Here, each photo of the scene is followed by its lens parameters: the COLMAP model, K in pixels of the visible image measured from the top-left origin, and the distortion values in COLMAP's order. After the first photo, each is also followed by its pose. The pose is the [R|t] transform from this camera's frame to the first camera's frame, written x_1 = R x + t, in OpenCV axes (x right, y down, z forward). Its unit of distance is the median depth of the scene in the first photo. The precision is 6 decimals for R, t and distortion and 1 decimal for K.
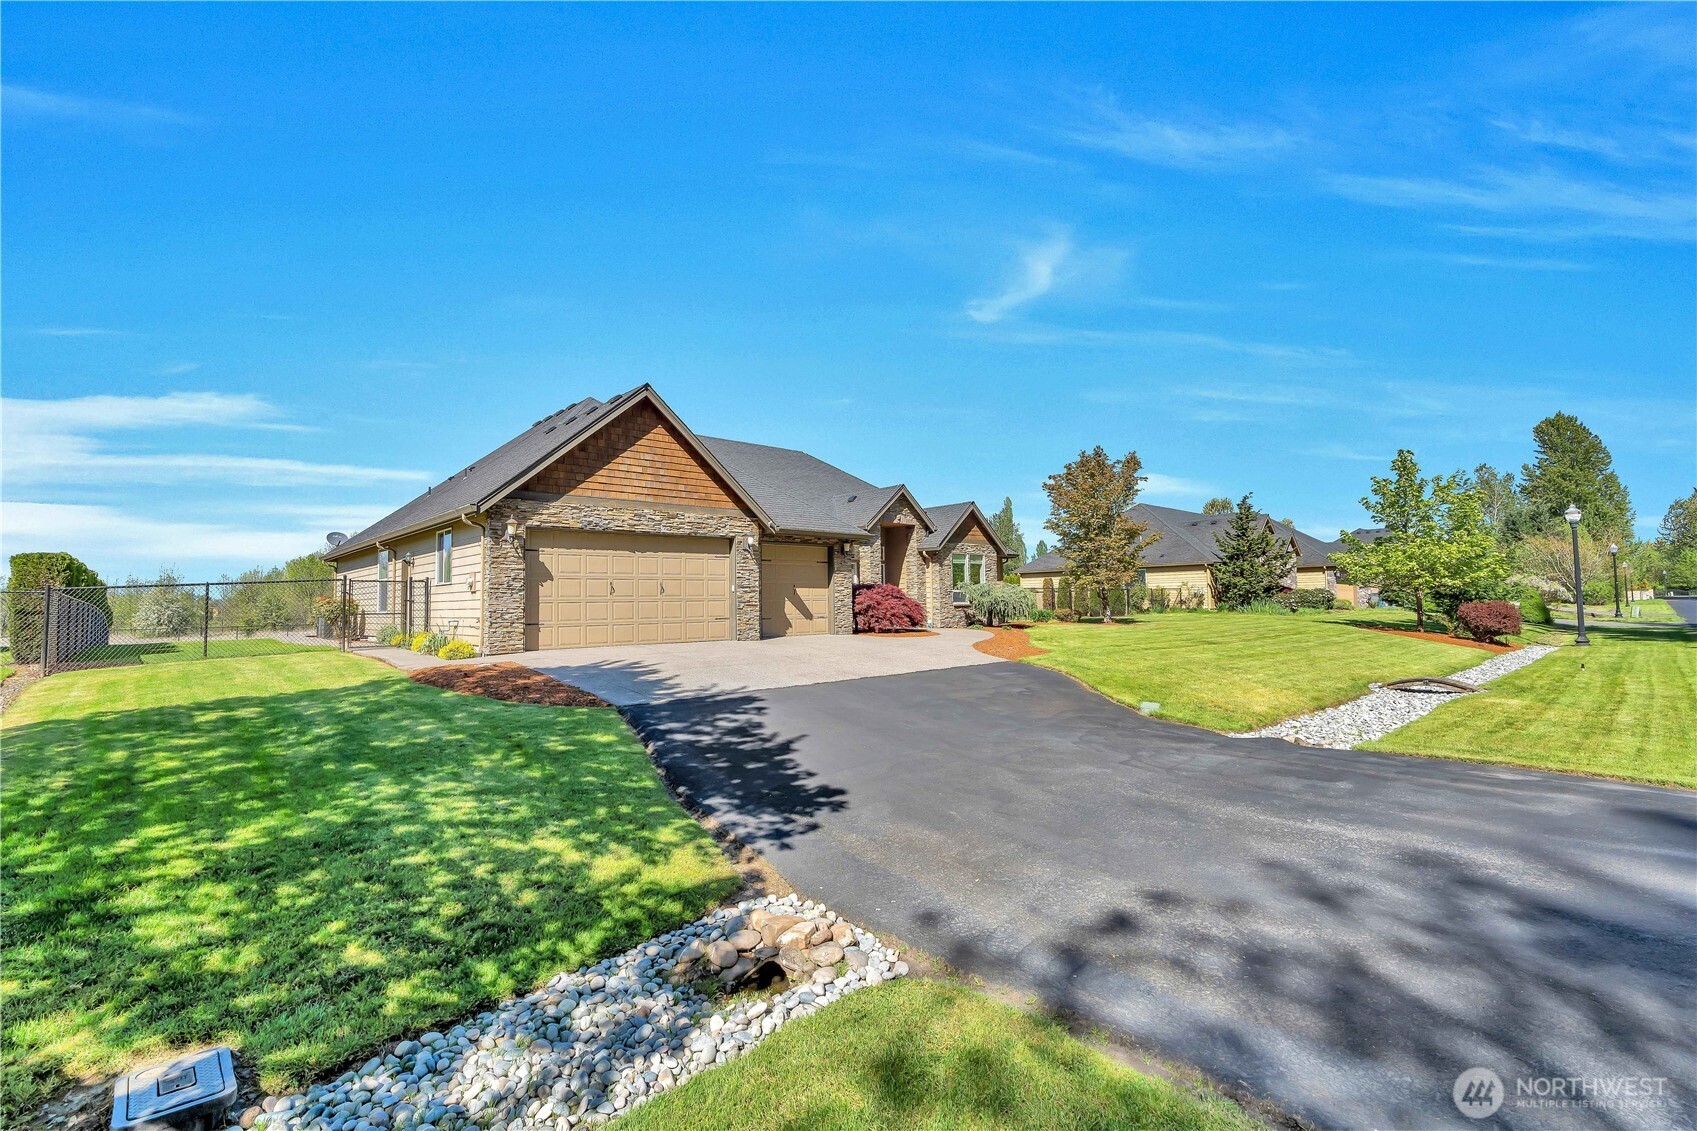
lens RADIAL K [[760.3, 0, 848.5], [0, 760.3, 565.5], [0, 0, 1]] dist [-0.001342, -0.000113]
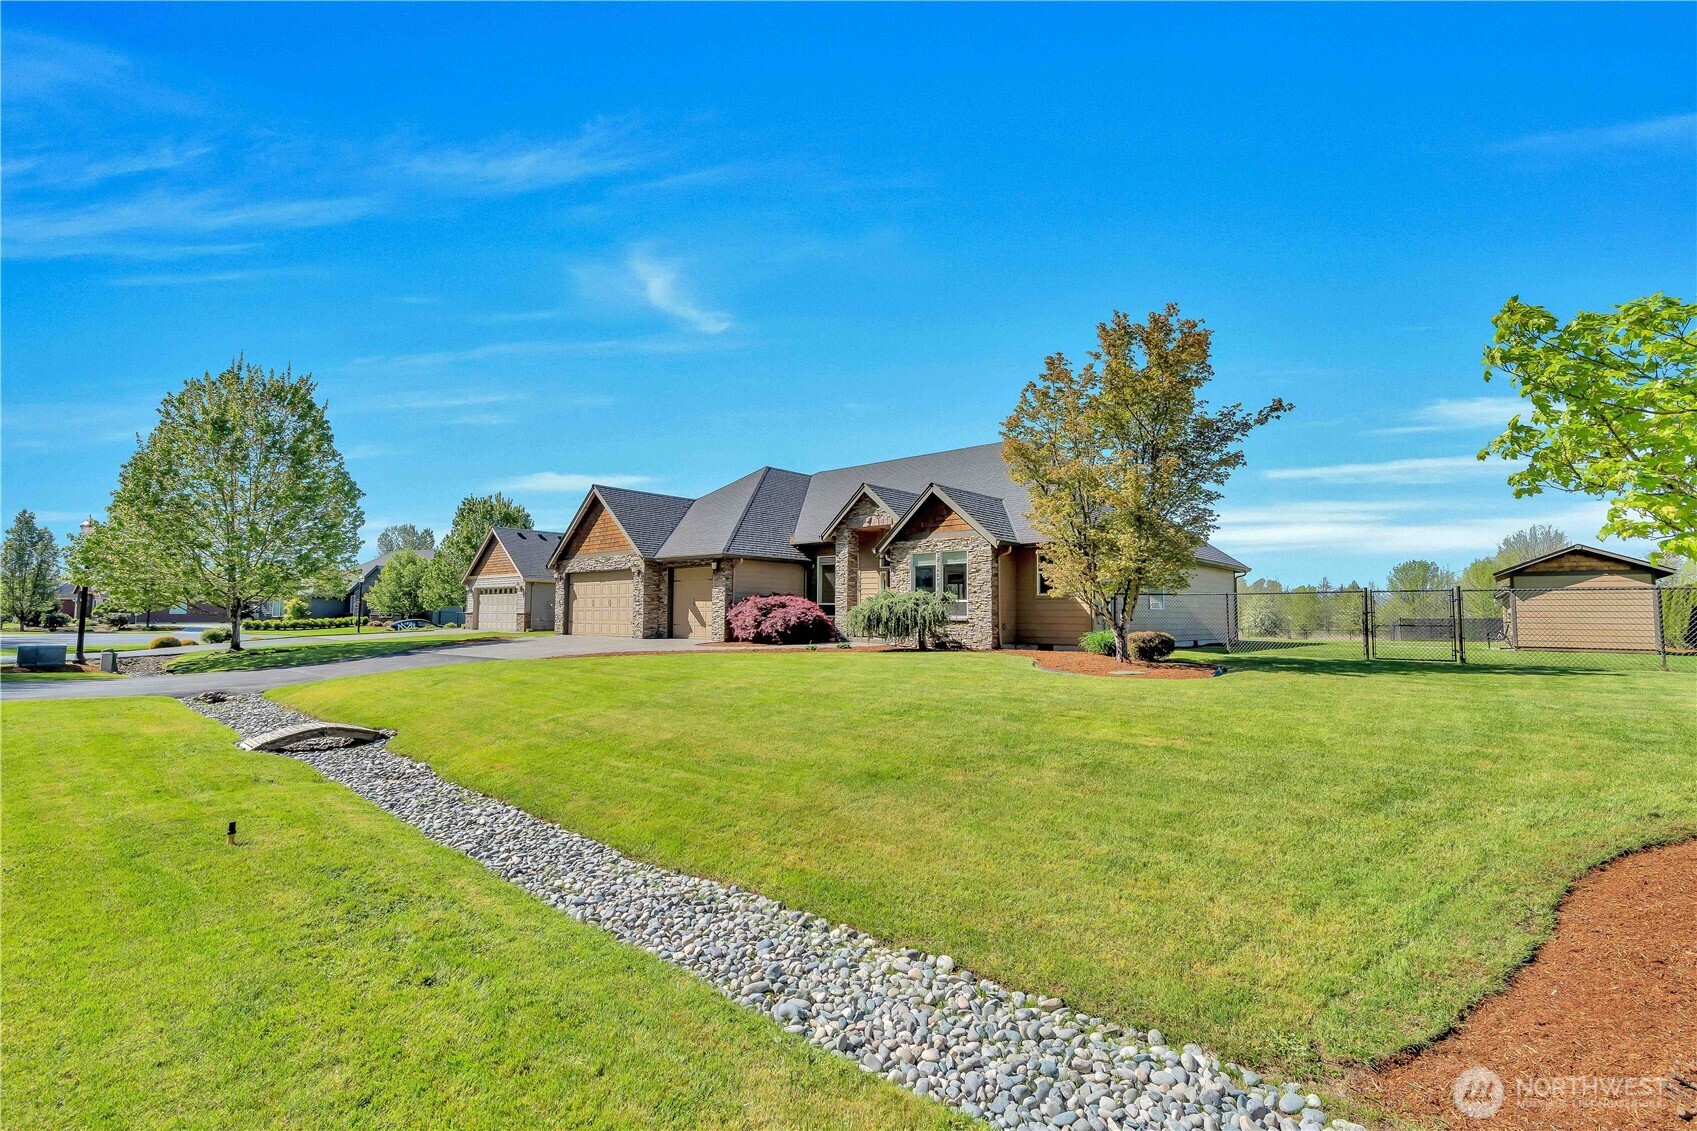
lens RADIAL K [[760.3, 0, 848.5], [0, 760.3, 565.5], [0, 0, 1]] dist [-0.001342, -0.000113]
pose [[0.095946, -0.050183, -0.994121, 1.439098], [0.043387, 0.997990, -0.046191, 0.047097], [0.994441, -0.038700, 0.097930, 1.341411]]
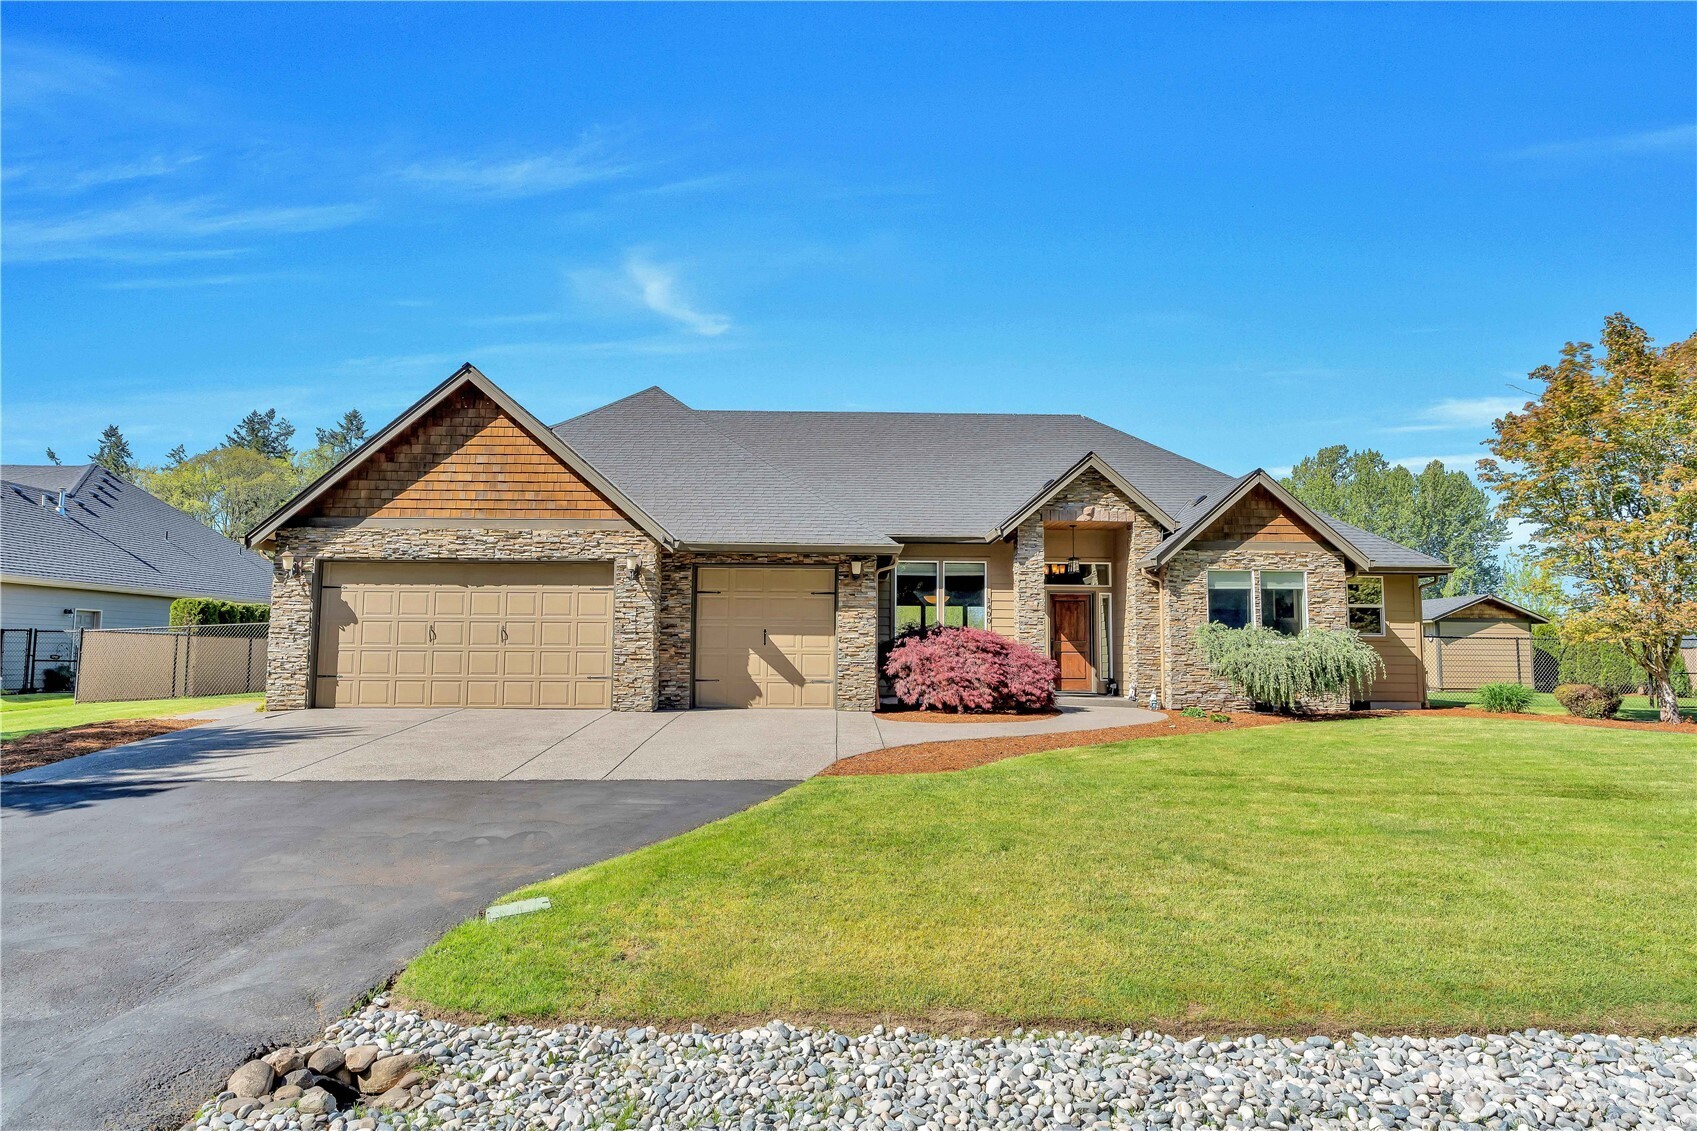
lens RADIAL K [[1015.4, 0, 848.5], [0, 1015.4, 565.5], [0, 0, 1]] dist [0.001095, 0.000865]
pose [[0.747420, -0.036593, -0.663343, 0.655057], [0.014910, 0.999154, -0.038318, 0.006441], [0.664184, 0.018749, 0.747334, 0.476546]]
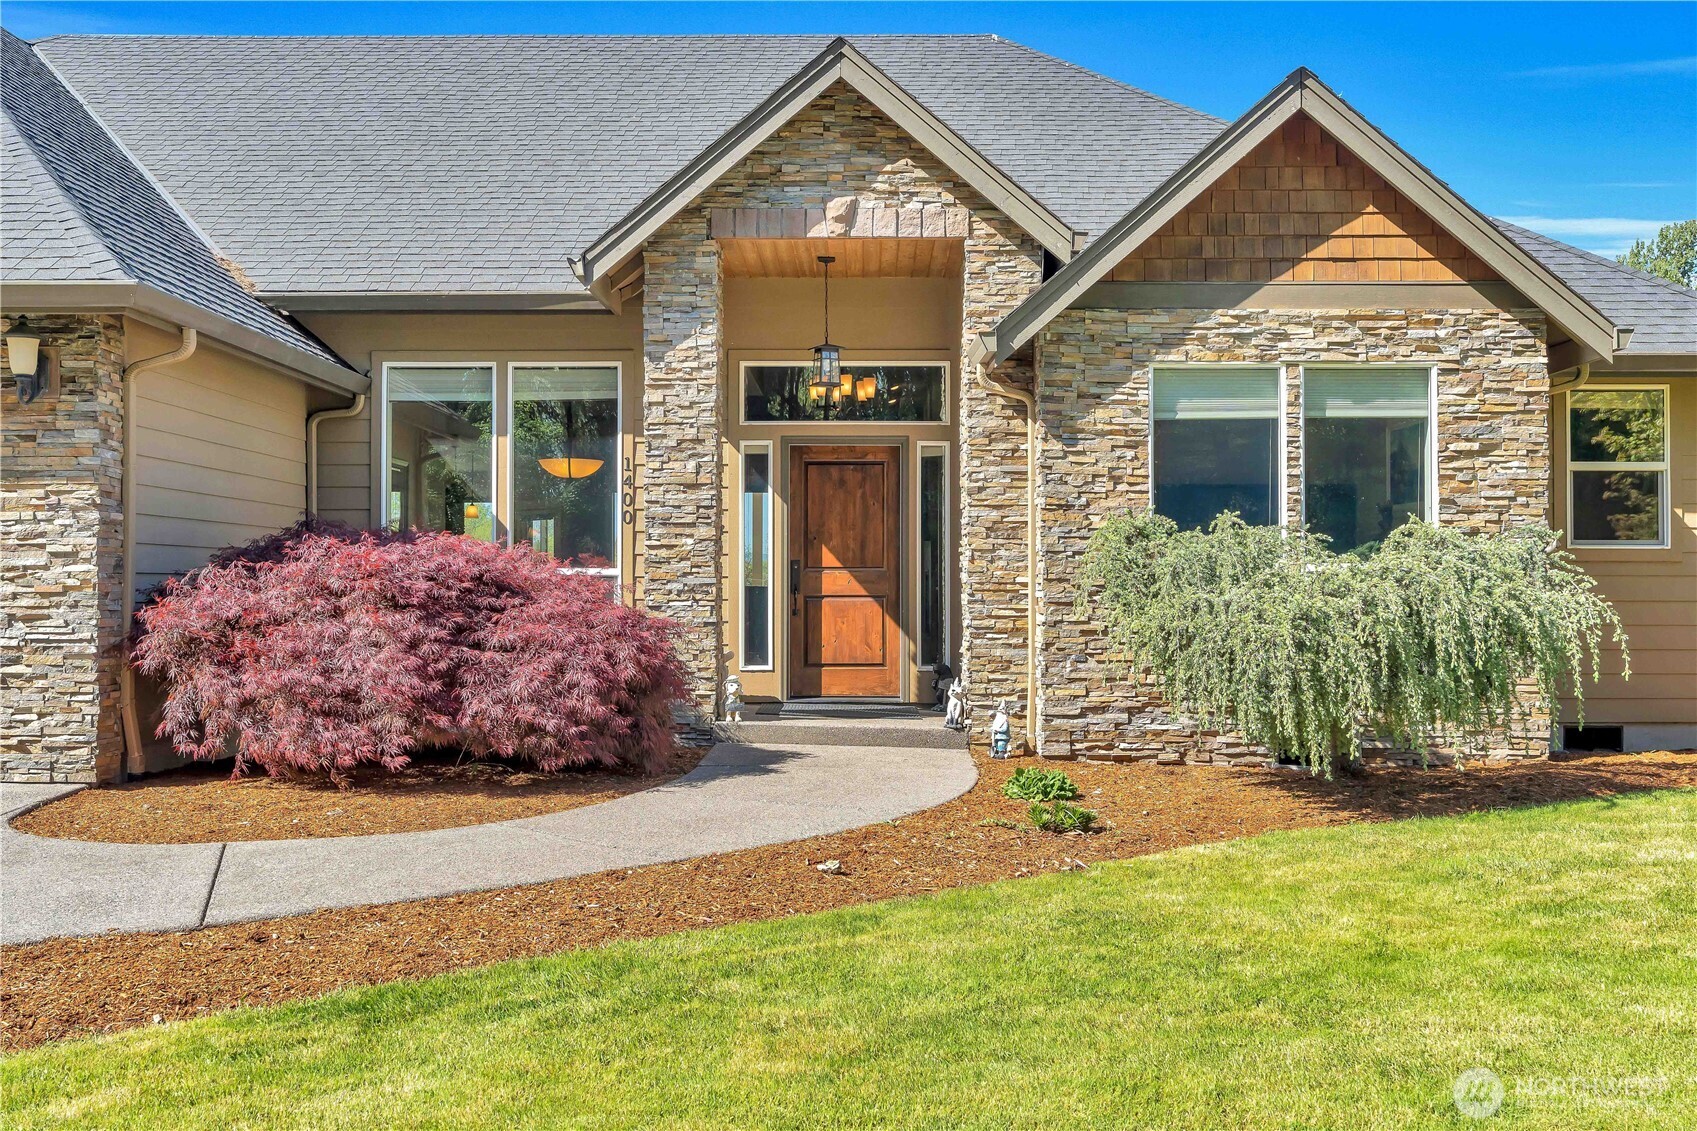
lens RADIAL K [[1669.7, 0, 813.4], [0, 1669.7, 564.9], [0, 0, 1]] dist [-0.007057, -0.005224]
pose [[0.722282, 0.006542, -0.691568, 0.563888], [0.024834, 0.999065, 0.035389, 0.025627], [0.691153, -0.042735, 0.721444, 1.006539]]
